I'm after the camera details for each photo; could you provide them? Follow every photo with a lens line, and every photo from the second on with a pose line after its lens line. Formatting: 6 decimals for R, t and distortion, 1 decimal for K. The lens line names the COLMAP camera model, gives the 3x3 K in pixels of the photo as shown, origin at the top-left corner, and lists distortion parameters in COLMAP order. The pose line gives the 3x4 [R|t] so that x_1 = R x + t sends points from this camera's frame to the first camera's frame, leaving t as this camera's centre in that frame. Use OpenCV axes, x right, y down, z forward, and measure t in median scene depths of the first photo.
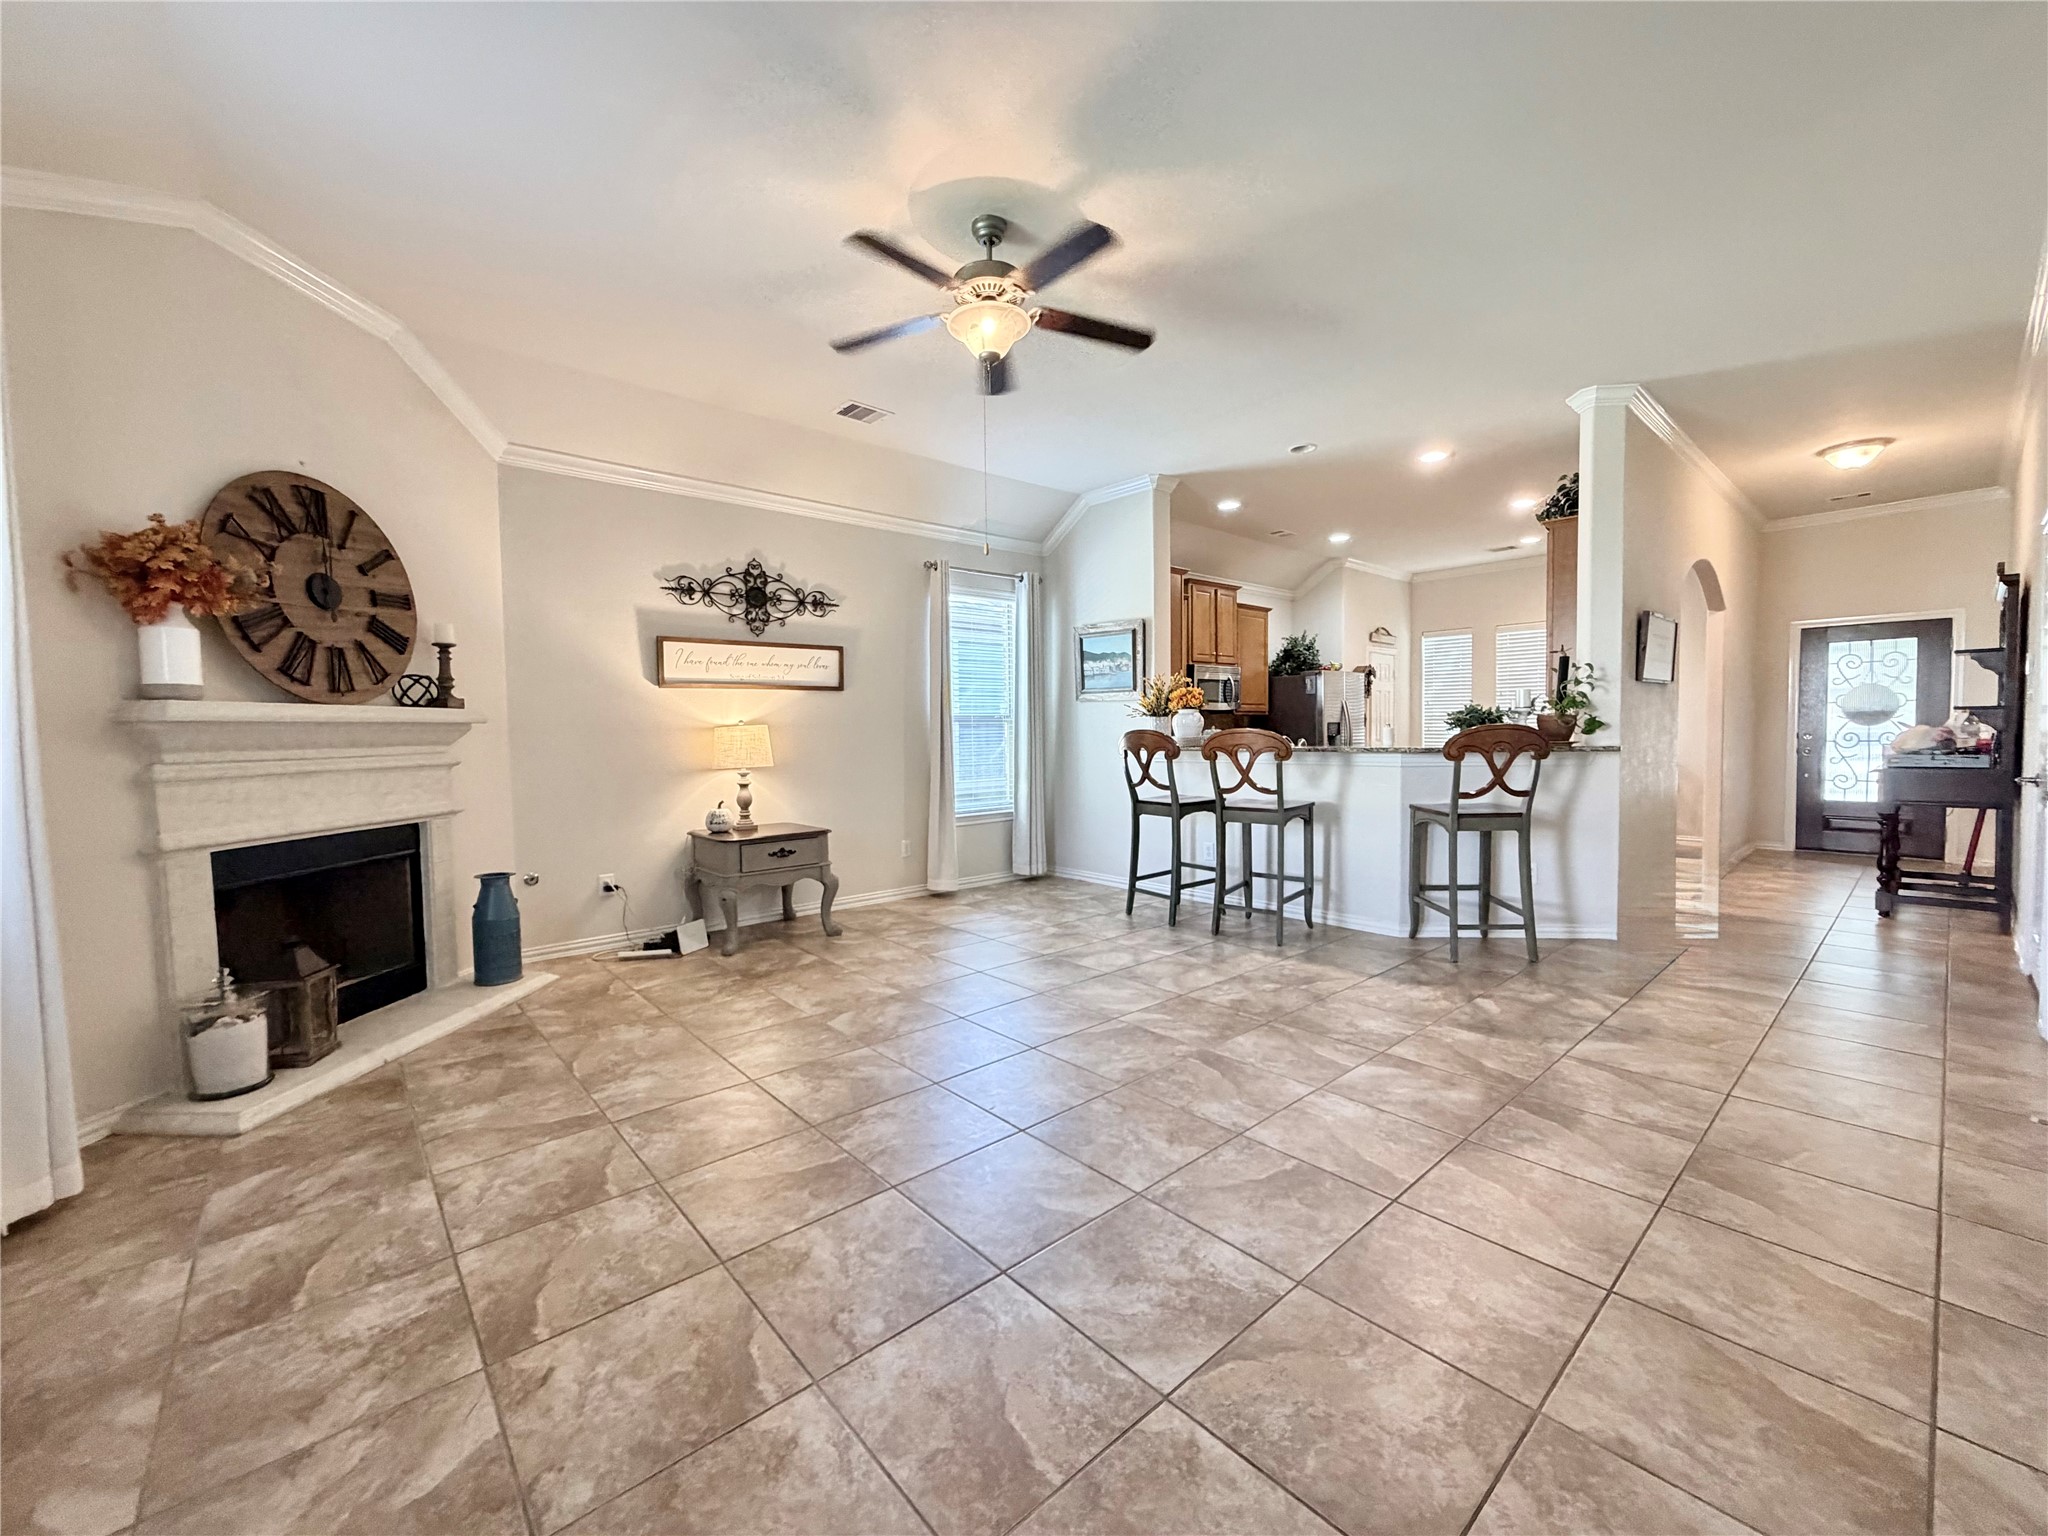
lens RADIAL K [[814.8, 0, 1022.5], [0, 814.8, 768.4], [0, 0, 1]] dist [0.004279, 0.000355]
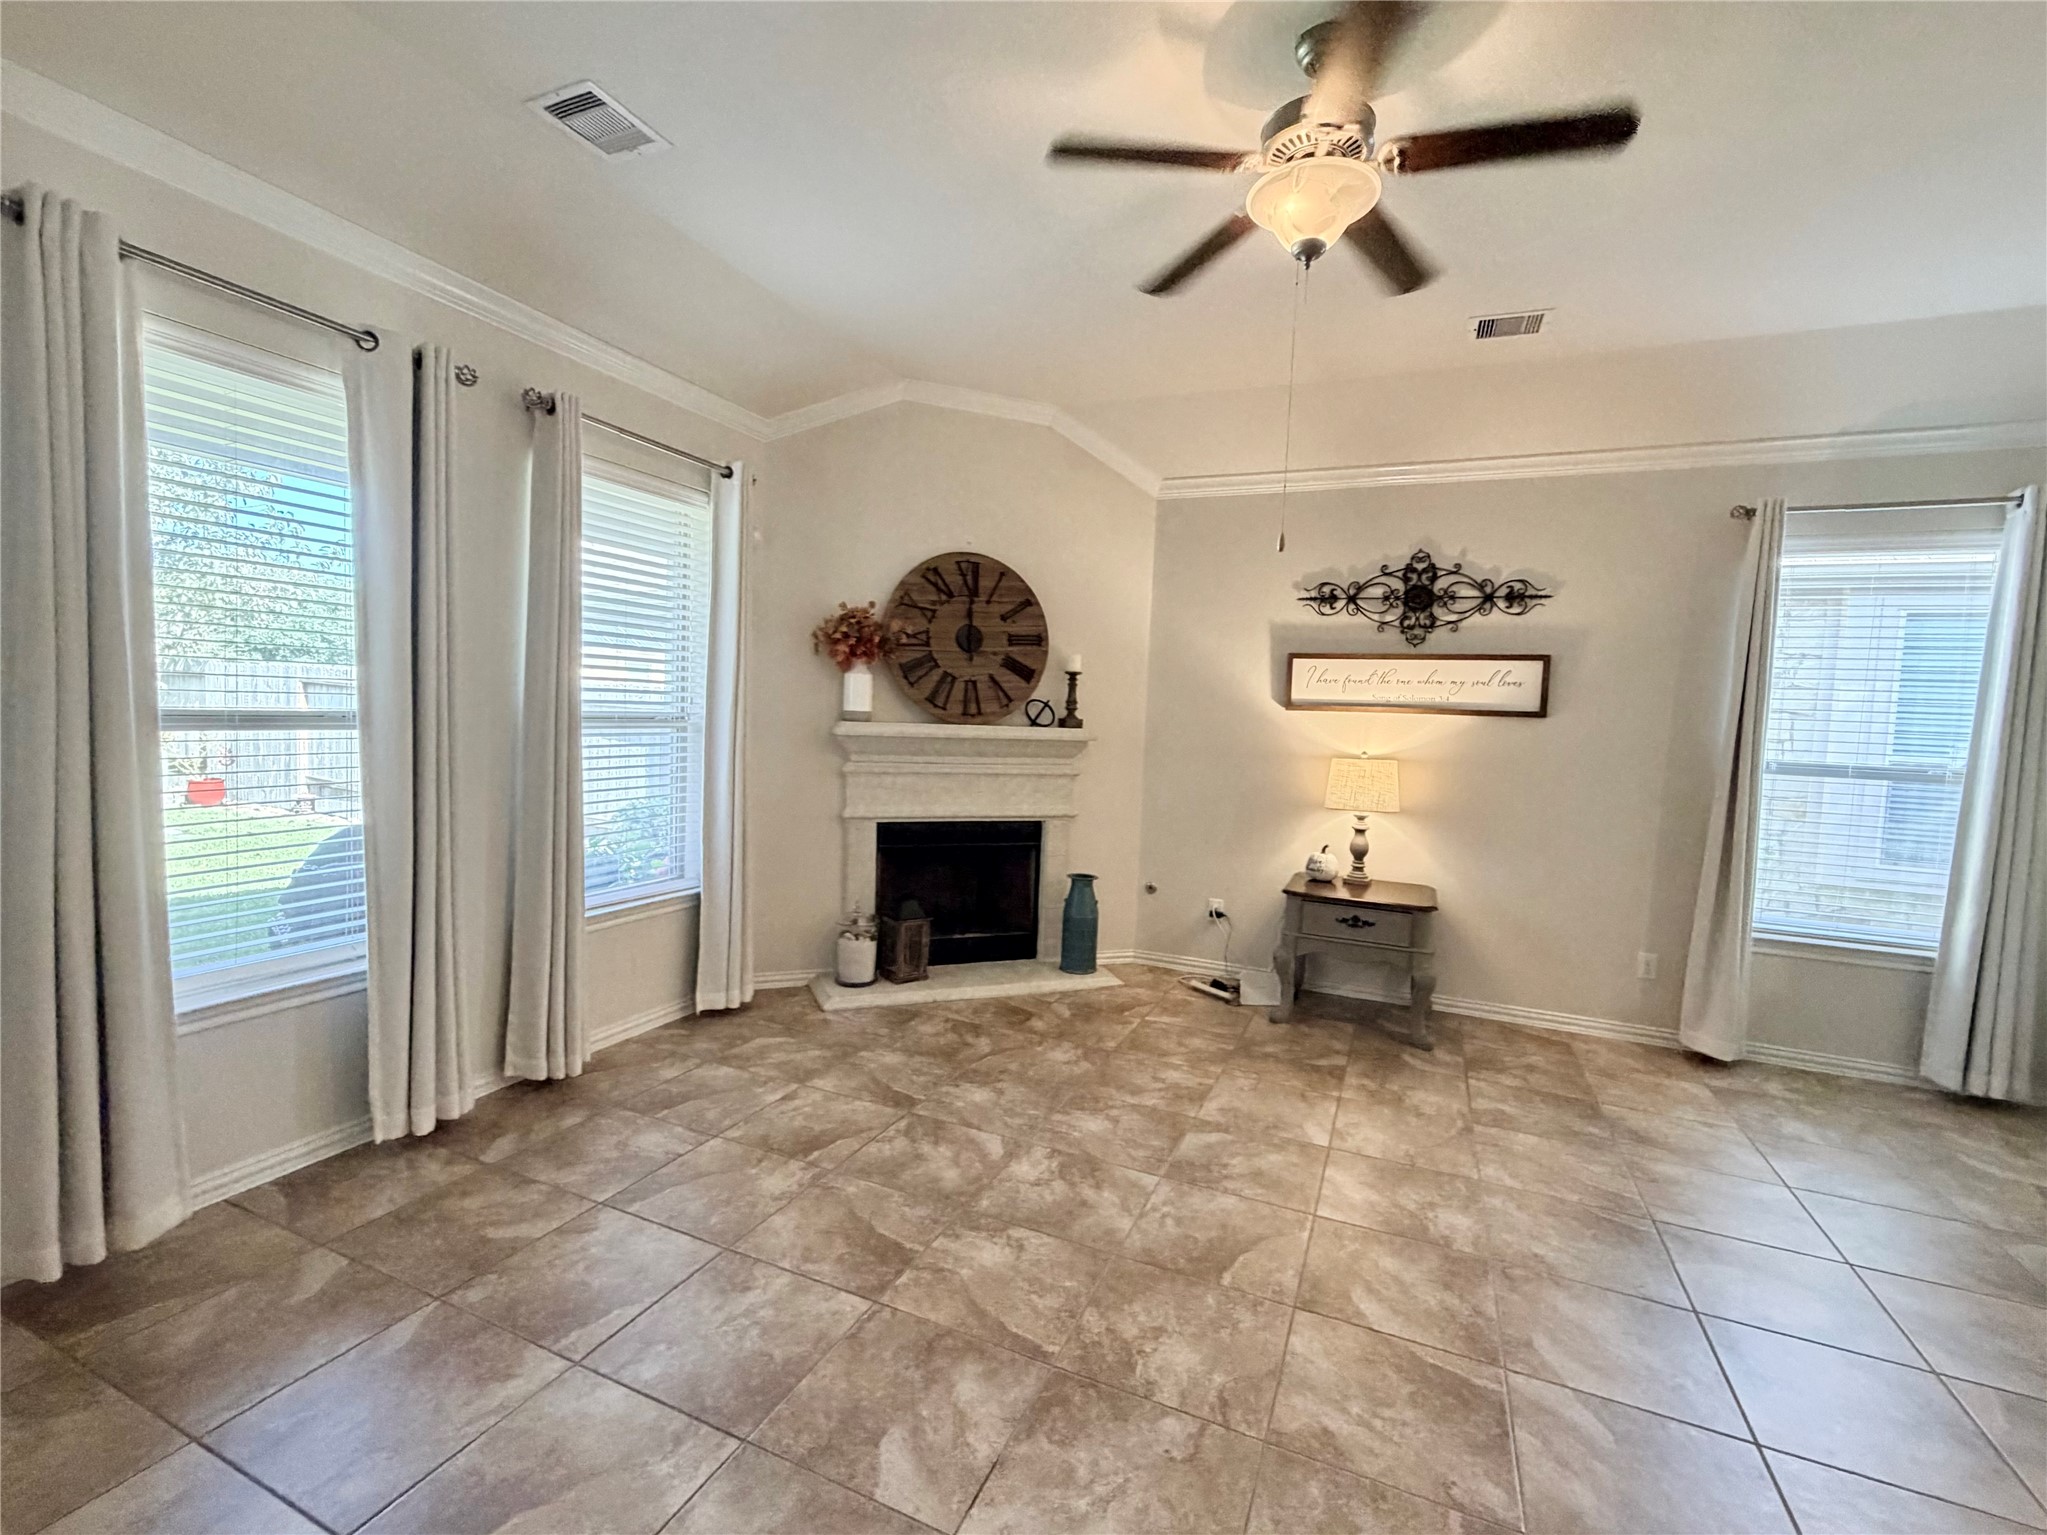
lens RADIAL K [[900.0, 0, 1023.2], [0, 900.0, 768.3], [0, 0, 1]] dist [-0.000337, -0.000068]
pose [[0.421633, 0.090000, -0.902289, 0.442971], [-0.089652, 0.994324, 0.057286, -0.085147], [0.902324, 0.056738, 0.427309, 0.404277]]
